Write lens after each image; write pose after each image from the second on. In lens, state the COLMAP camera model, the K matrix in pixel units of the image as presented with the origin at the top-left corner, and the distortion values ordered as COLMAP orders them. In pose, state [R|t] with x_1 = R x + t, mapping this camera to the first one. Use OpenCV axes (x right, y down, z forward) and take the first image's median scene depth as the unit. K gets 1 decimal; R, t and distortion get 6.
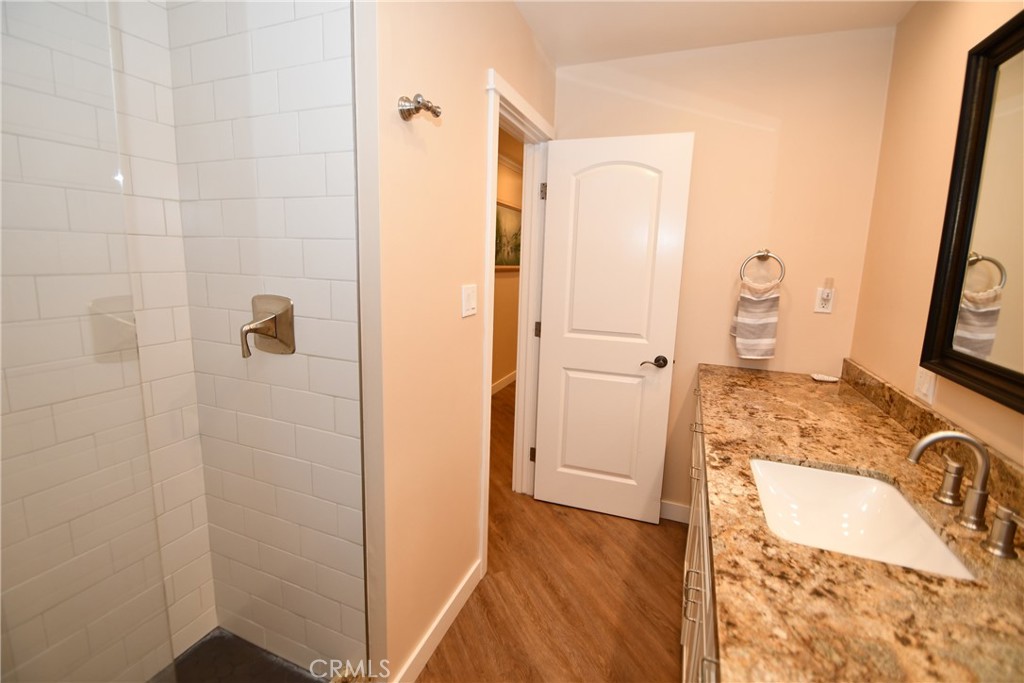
lens RADIAL K [[449.0, 0, 501.4], [0, 449.0, 330.6], [0, 0, 1]] dist [0.011203, -0.015499]
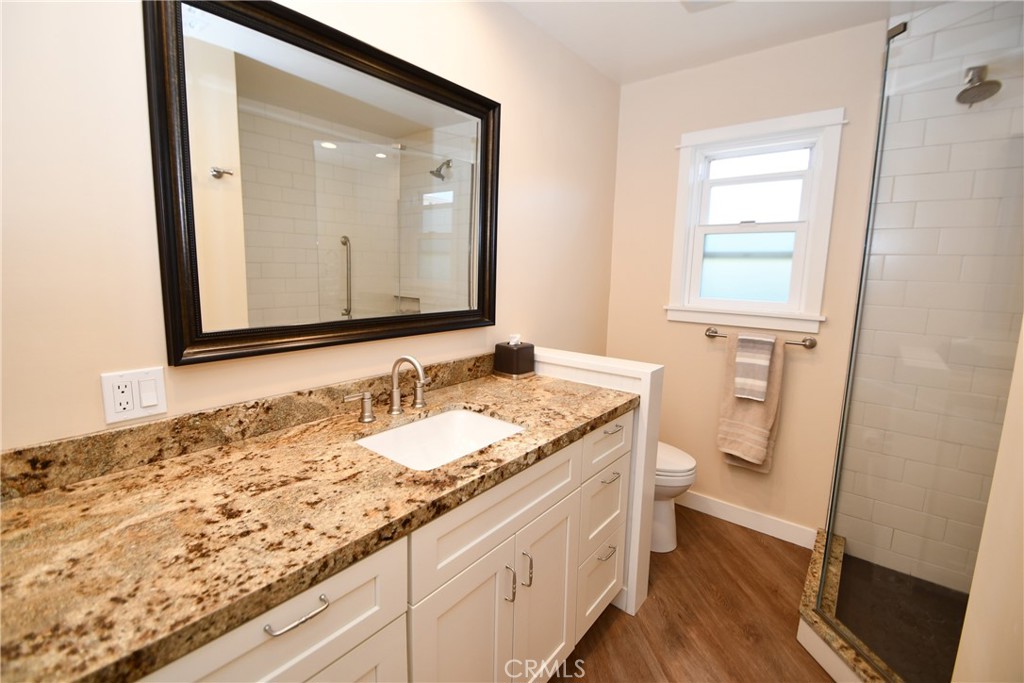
lens RADIAL K [[449.0, 0, 501.4], [0, 449.0, 330.6], [0, 0, 1]] dist [0.011203, -0.015499]
pose [[-0.953225, -0.088395, 0.289048, 0.190244], [0.003318, 0.953165, 0.302432, -0.219473], [-0.302244, 0.289245, -0.908287, 1.568177]]
